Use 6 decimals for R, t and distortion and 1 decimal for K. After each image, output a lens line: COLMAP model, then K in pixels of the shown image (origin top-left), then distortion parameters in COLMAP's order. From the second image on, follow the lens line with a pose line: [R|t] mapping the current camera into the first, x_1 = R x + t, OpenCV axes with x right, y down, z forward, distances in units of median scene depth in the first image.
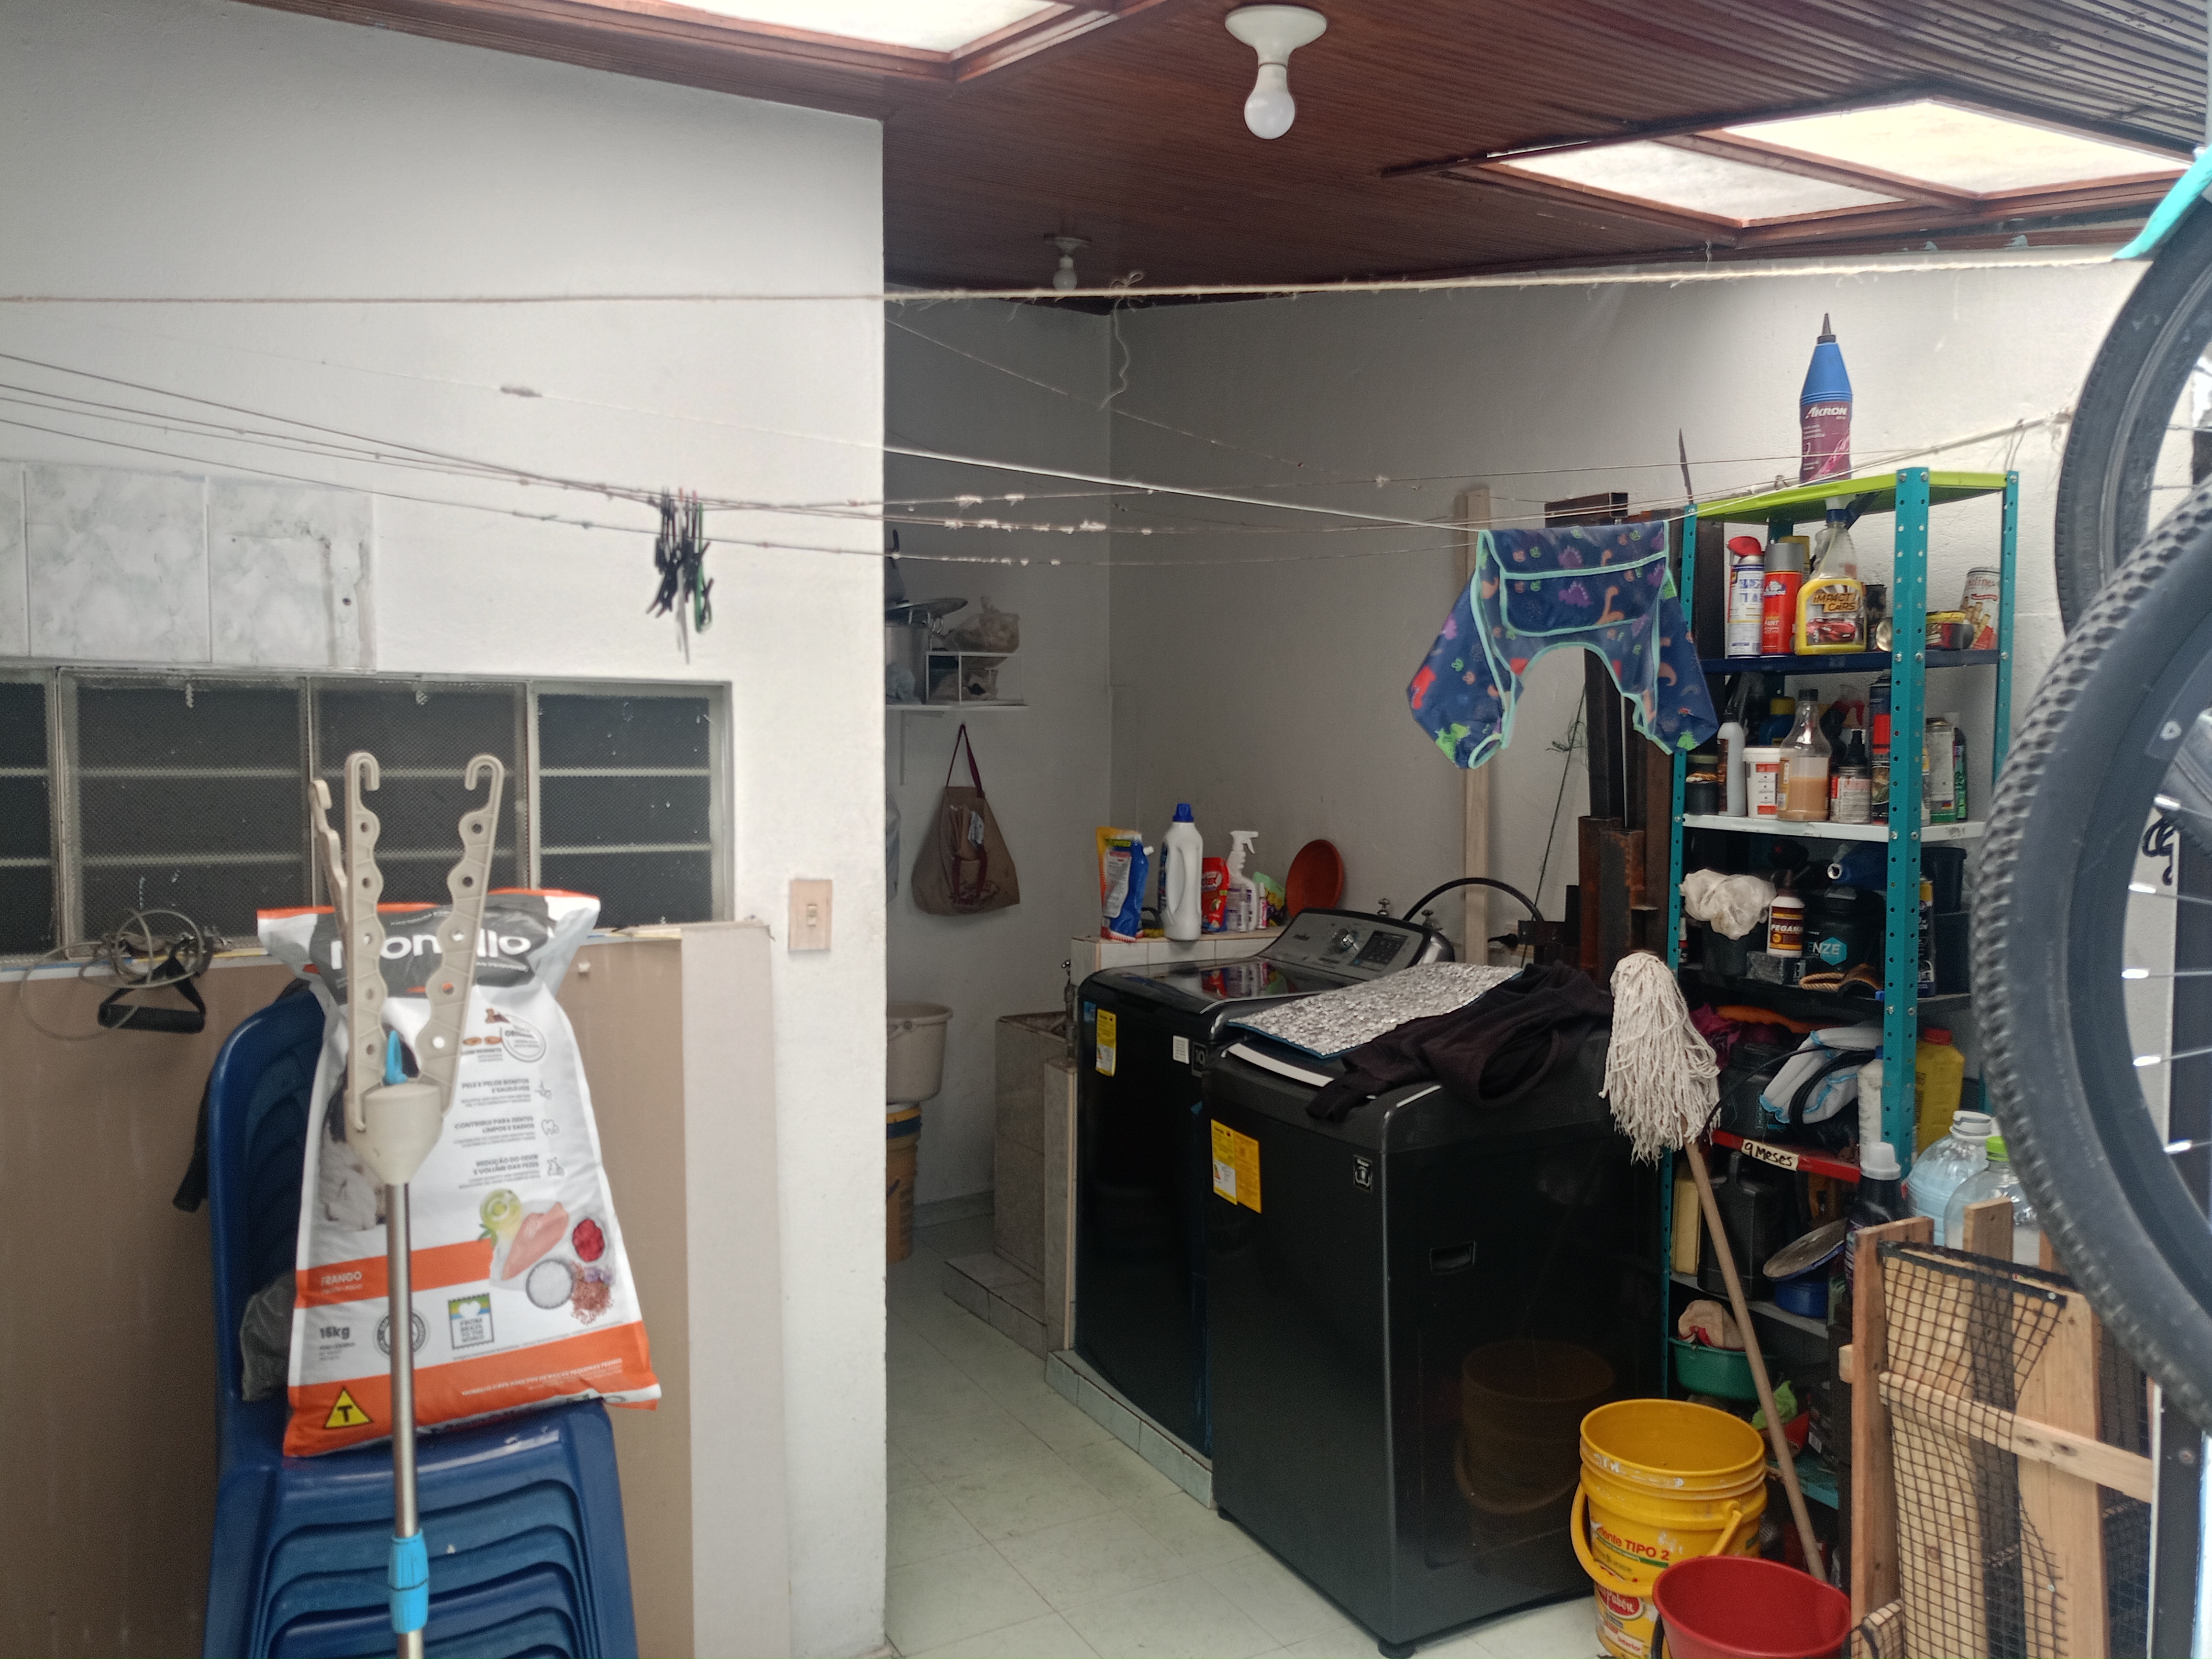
lens RADIAL K [[1652.3, 0, 1103.3], [0, 1652.3, 839.0], [0, 0, 1]] dist [0.039233, -0.032262]
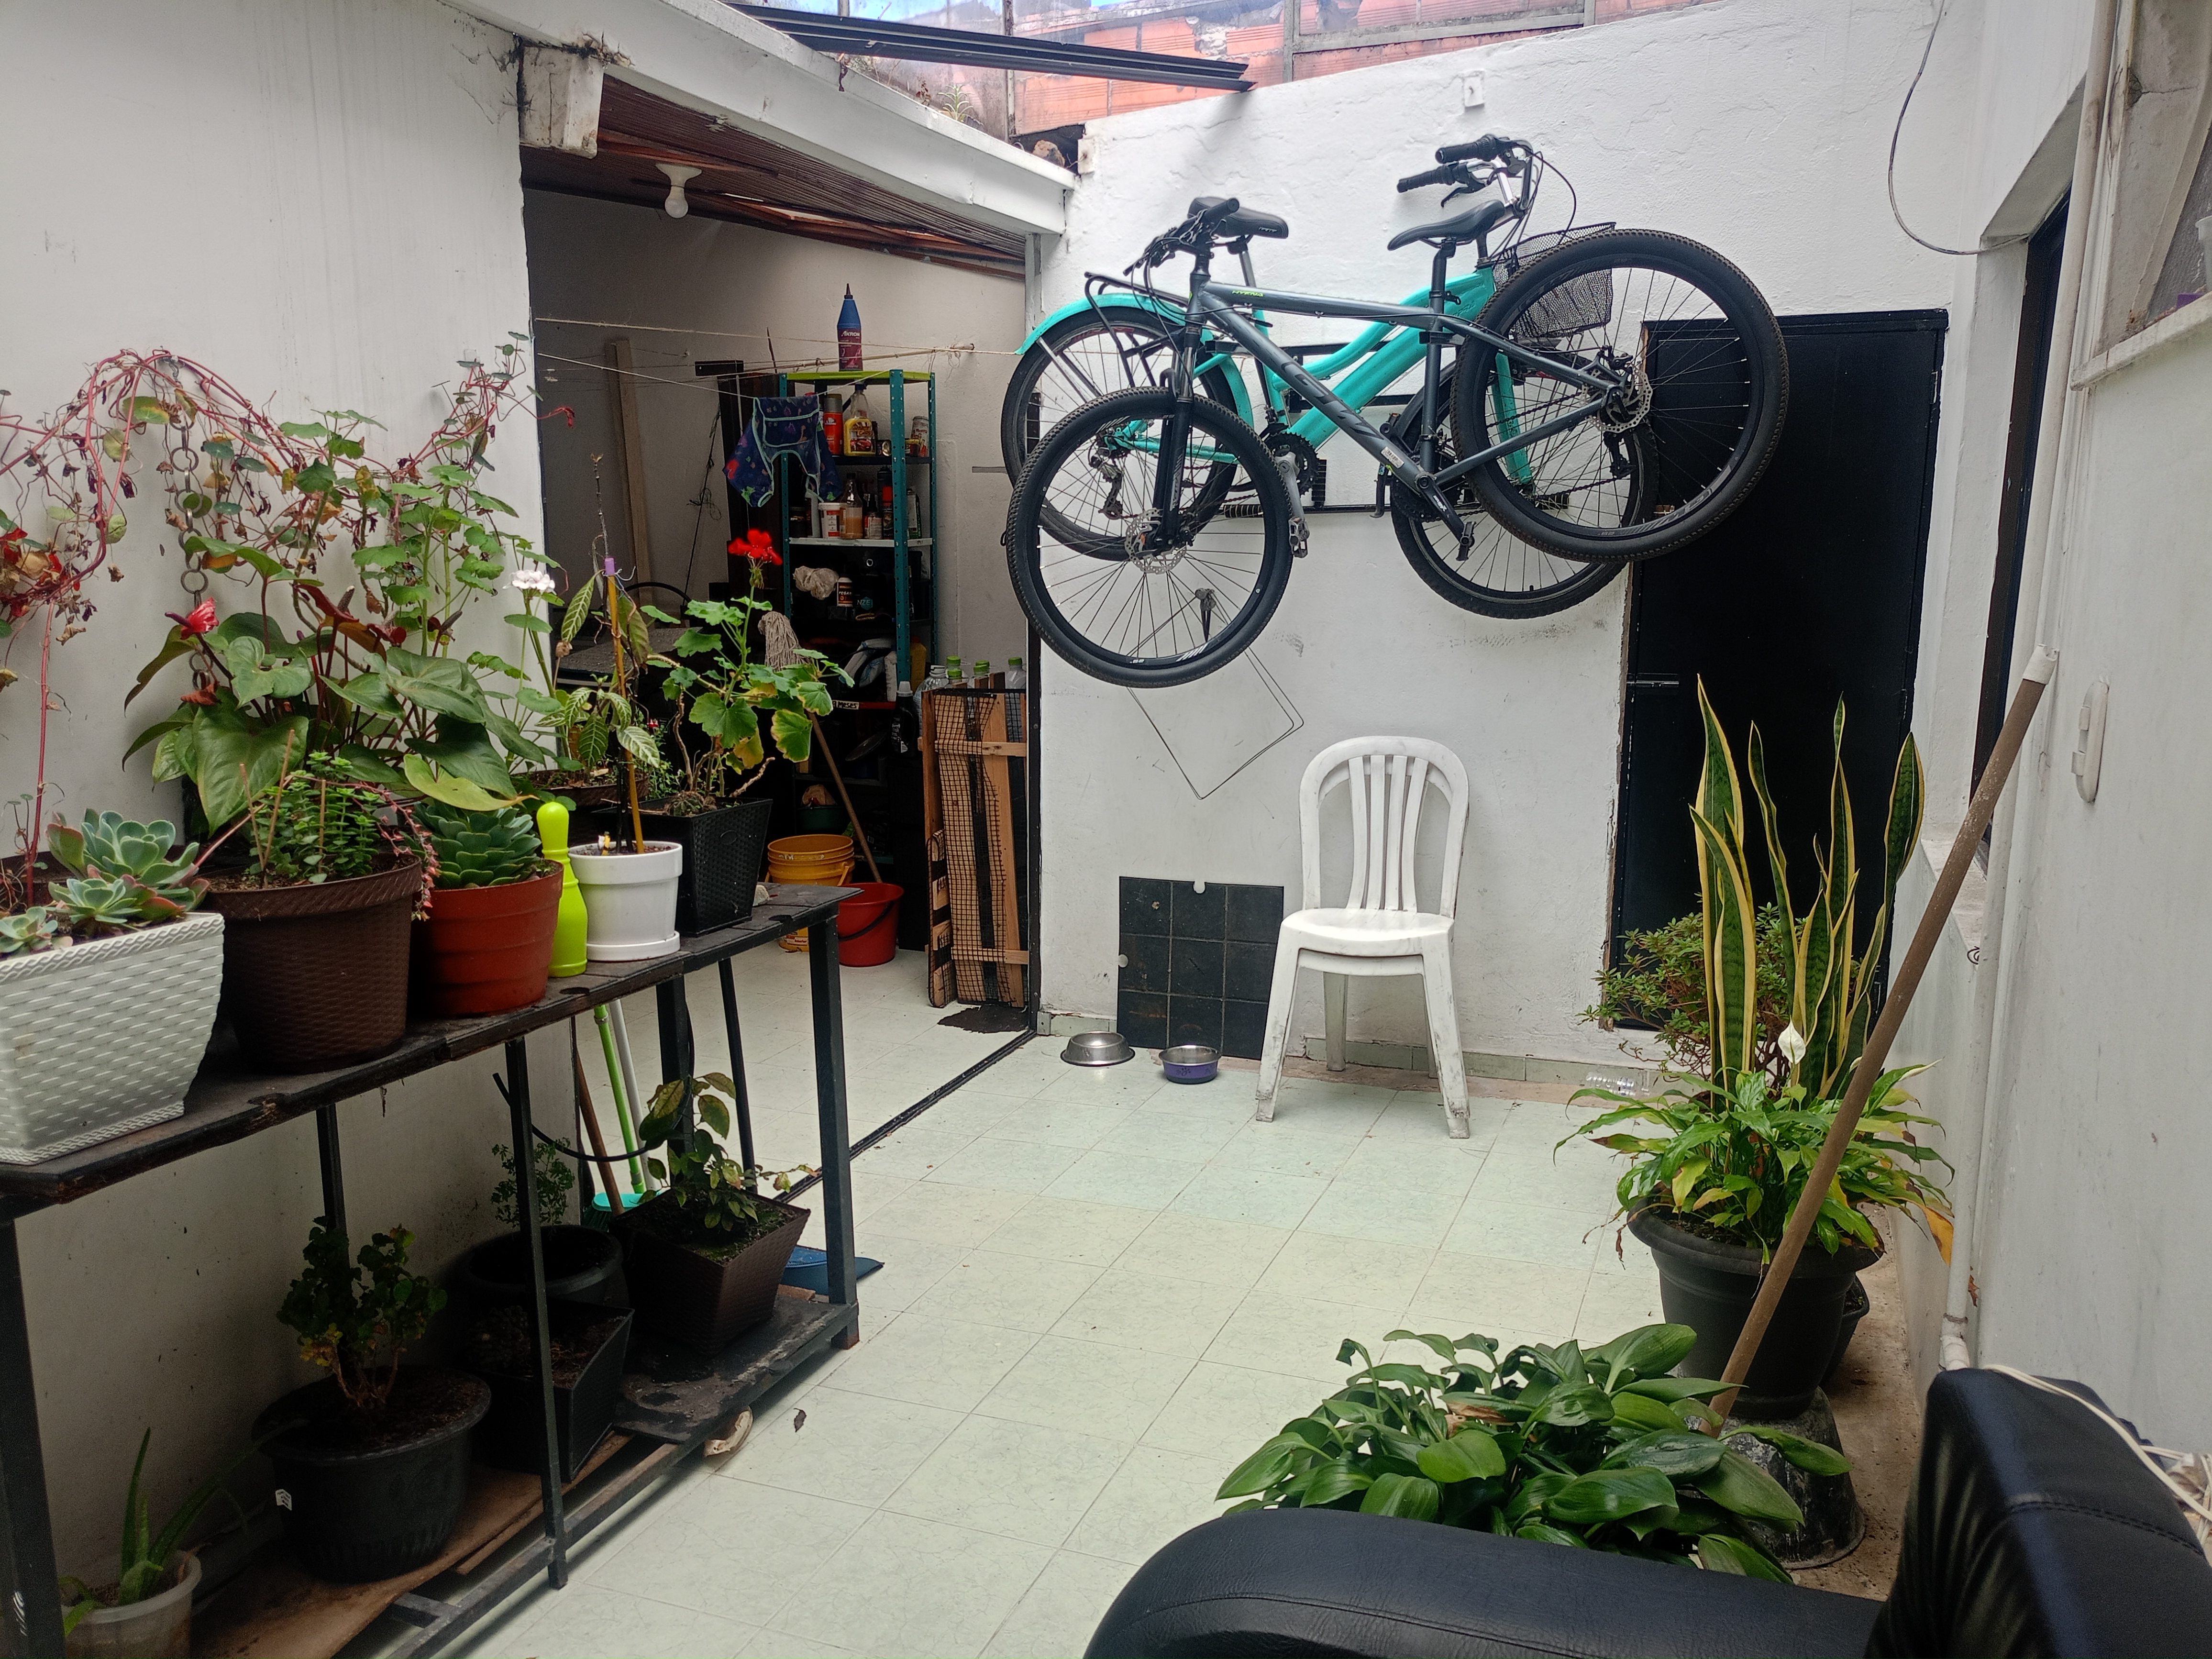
lens RADIAL K [[1652.3, 0, 1109.8], [0, 1652.3, 835.6], [0, 0, 1]] dist [0.039233, -0.032262]
pose [[0.772644, -0.115273, 0.624286, -0.661982], [0.032252, 0.989234, 0.142743, 0.071053], [-0.634019, -0.090155, 0.768044, -0.818102]]
